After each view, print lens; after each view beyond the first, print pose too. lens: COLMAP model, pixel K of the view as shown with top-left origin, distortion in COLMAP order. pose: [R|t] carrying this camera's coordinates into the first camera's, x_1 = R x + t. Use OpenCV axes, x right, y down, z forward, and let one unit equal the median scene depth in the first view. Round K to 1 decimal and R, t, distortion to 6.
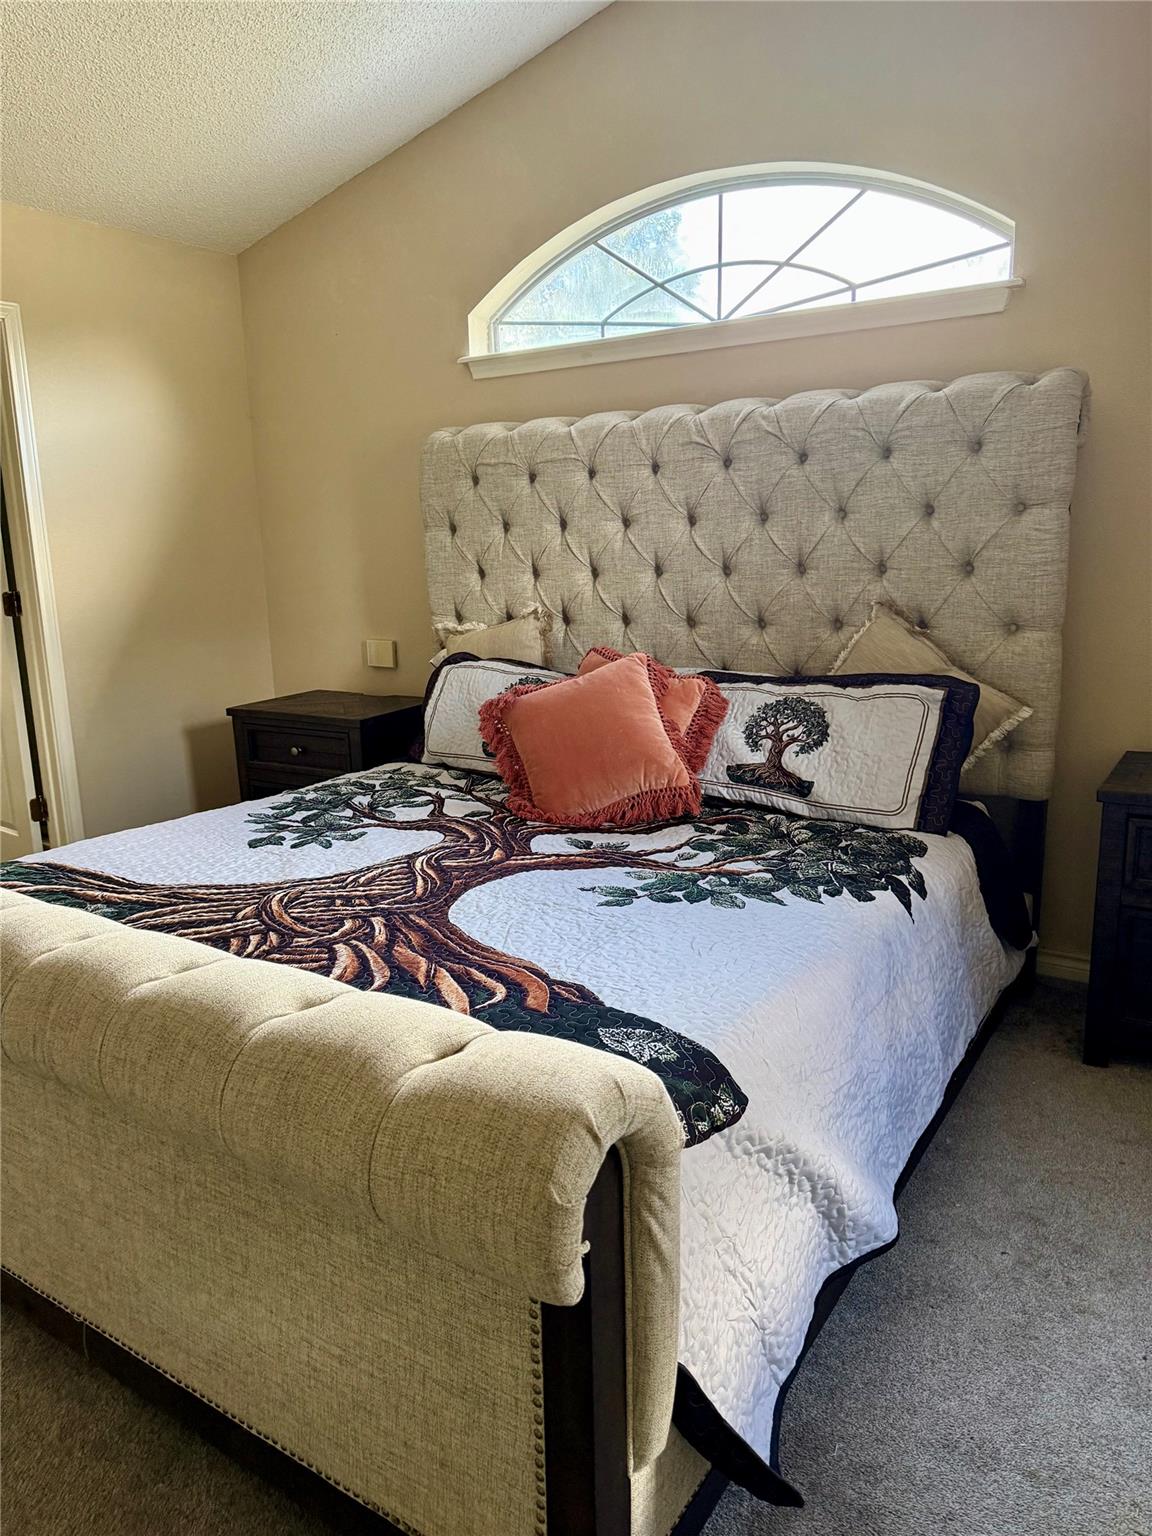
lens RADIAL K [[1072.8, 0, 576.0], [0, 1072.8, 768.0], [0, 0, 1]] dist [0.156419, -0.276375]
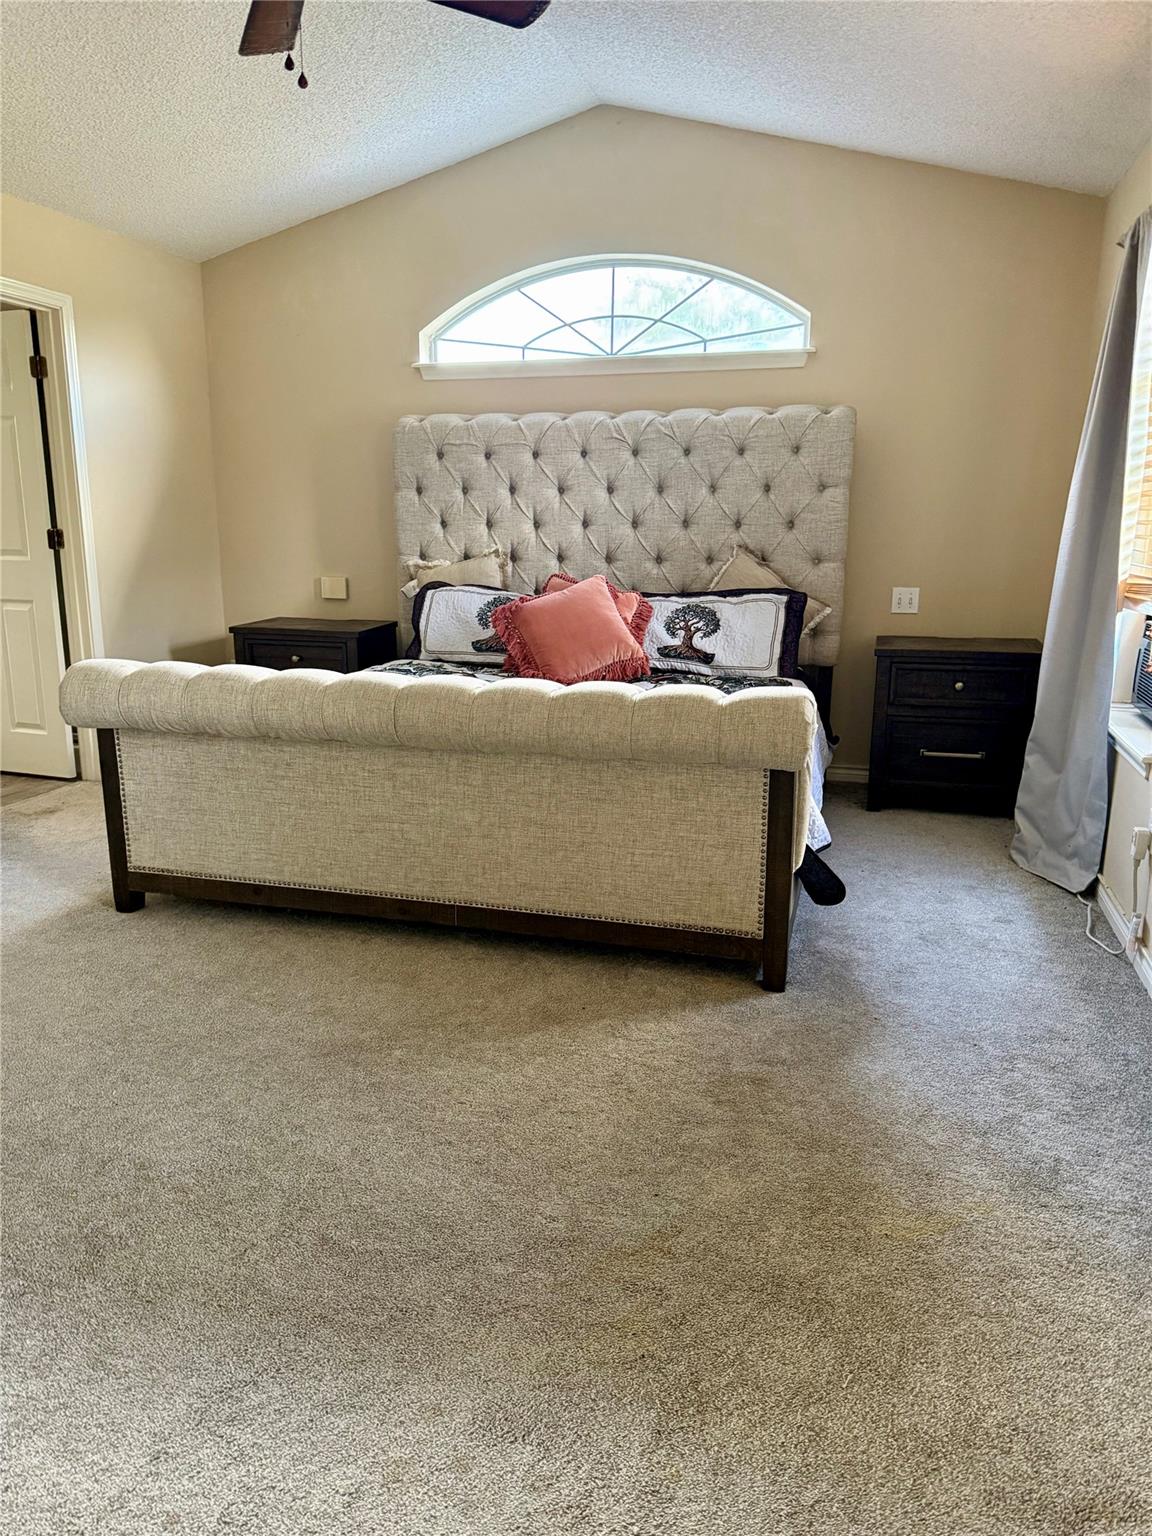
lens RADIAL K [[1072.8, 0, 576.0], [0, 1072.8, 768.0], [0, 0, 1]] dist [0.156419, -0.276375]
pose [[0.955715, -0.039357, 0.291651, -0.427263], [0.035573, 0.999200, 0.018267, 0.137380], [-0.292137, -0.007083, 0.956350, -0.456378]]
